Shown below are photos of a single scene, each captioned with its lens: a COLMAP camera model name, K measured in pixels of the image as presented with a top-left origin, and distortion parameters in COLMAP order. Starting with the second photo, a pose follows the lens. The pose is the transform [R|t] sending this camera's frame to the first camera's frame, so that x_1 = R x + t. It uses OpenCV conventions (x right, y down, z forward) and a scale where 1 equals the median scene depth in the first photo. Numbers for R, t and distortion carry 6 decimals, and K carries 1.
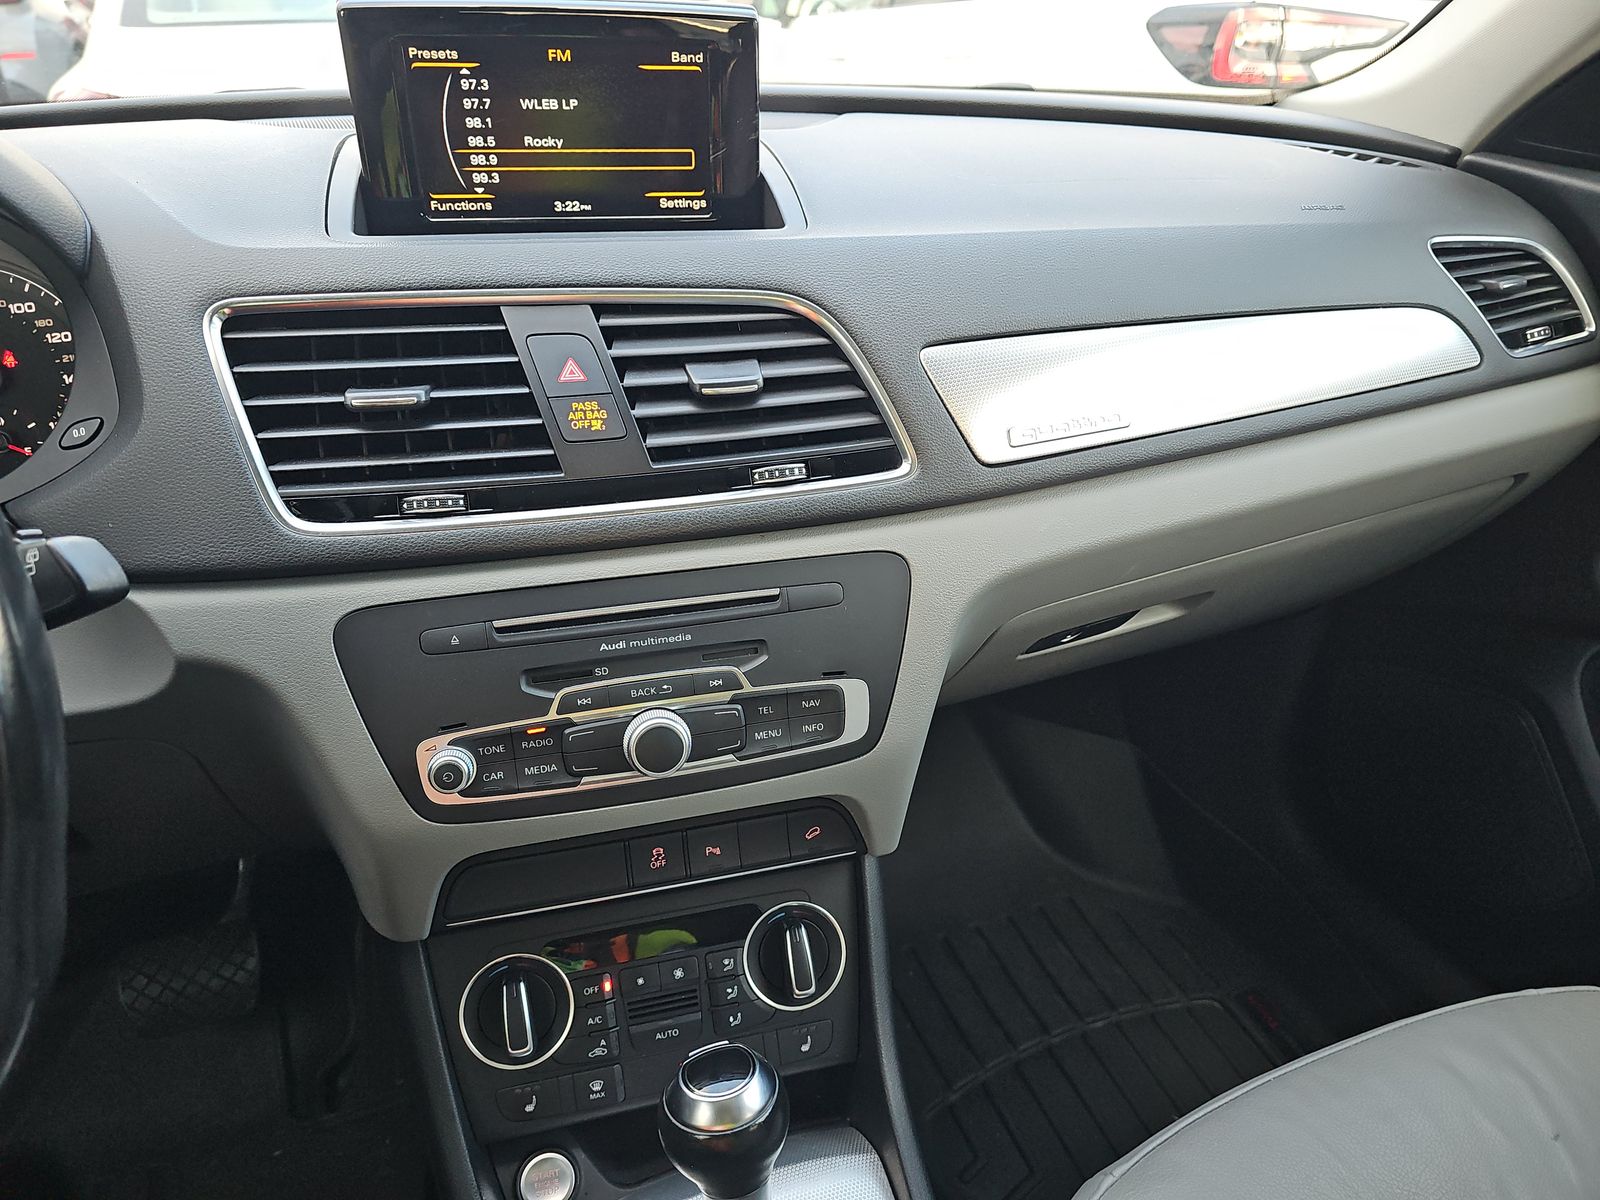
lens RADIAL K [[1080.2, 0, 800.3], [0, 1080.2, 632.1], [0, 0, 1]] dist [0.067349, -0.070884]
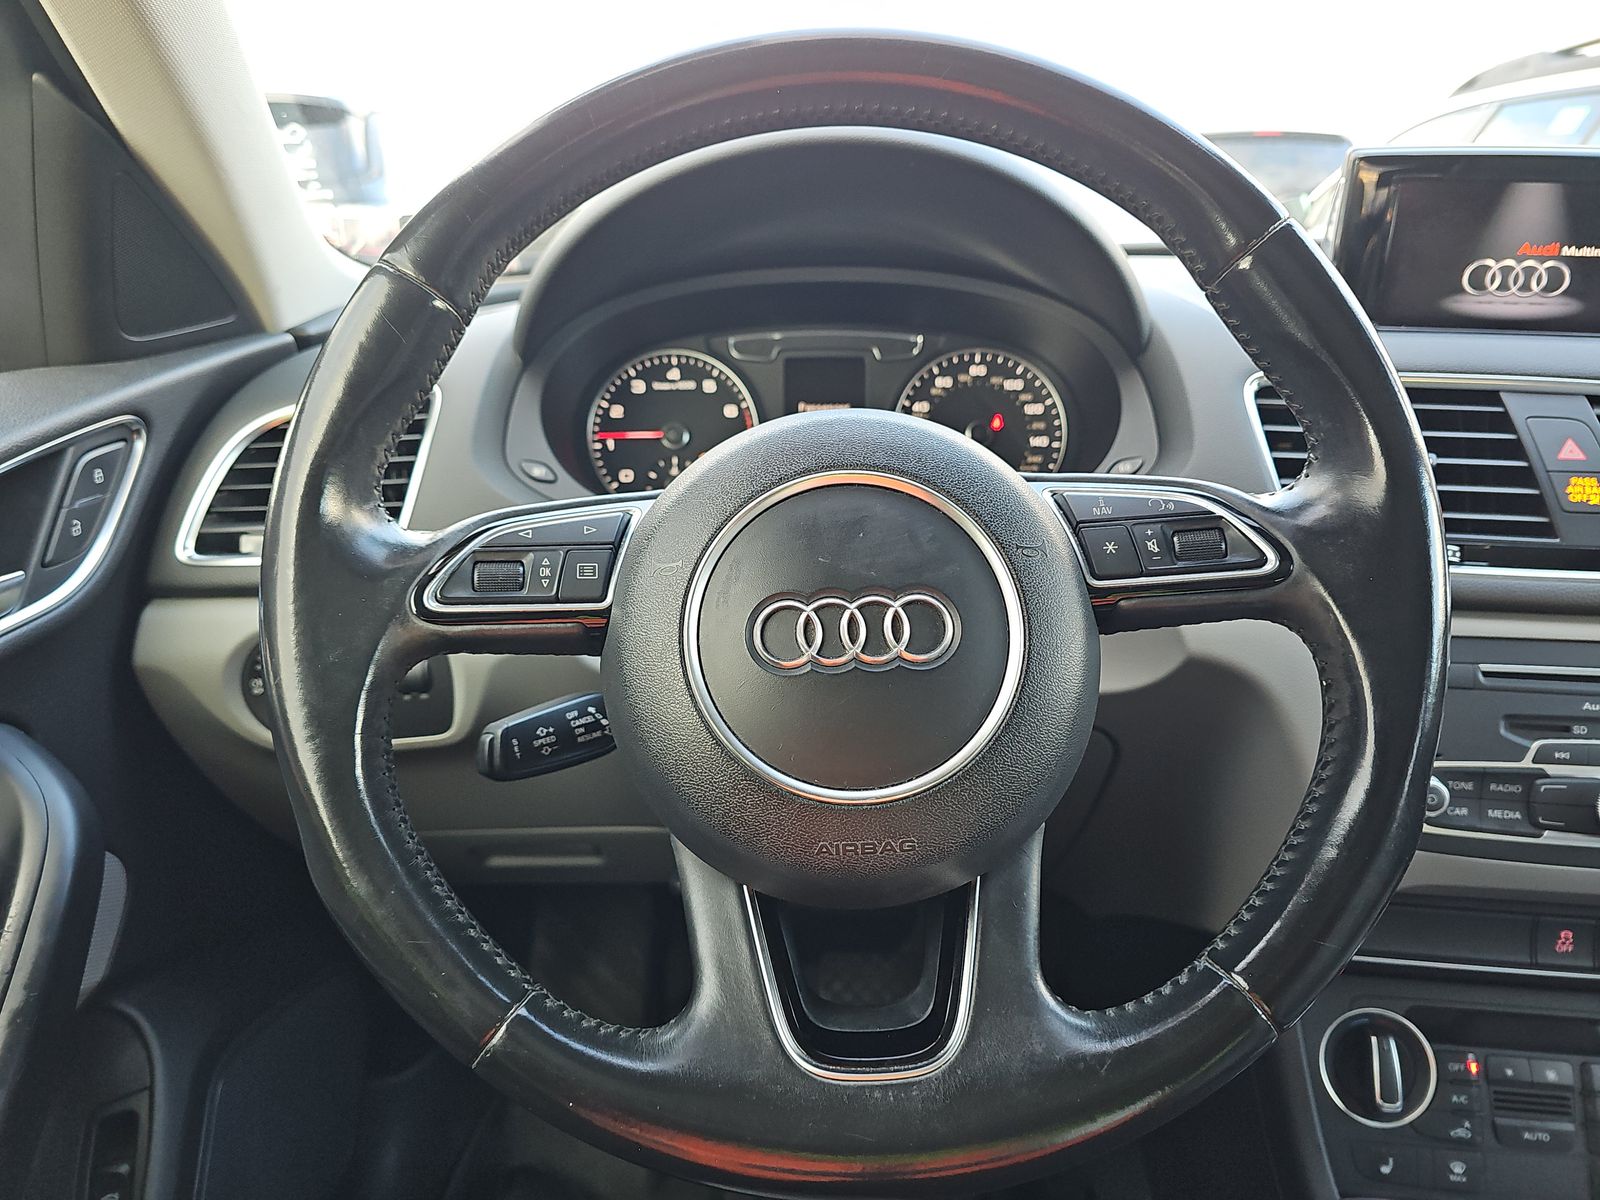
lens RADIAL K [[1089.2, 0, 800.0], [0, 1089.2, 600.0], [0, 0, 1]] dist [0.033849, -0.041864]
pose [[0.925334, 0.118502, -0.360158, -0.508848], [-0.184349, 0.970680, -0.154258, 0.213653], [0.331319, 0.209136, 0.920049, -0.226019]]
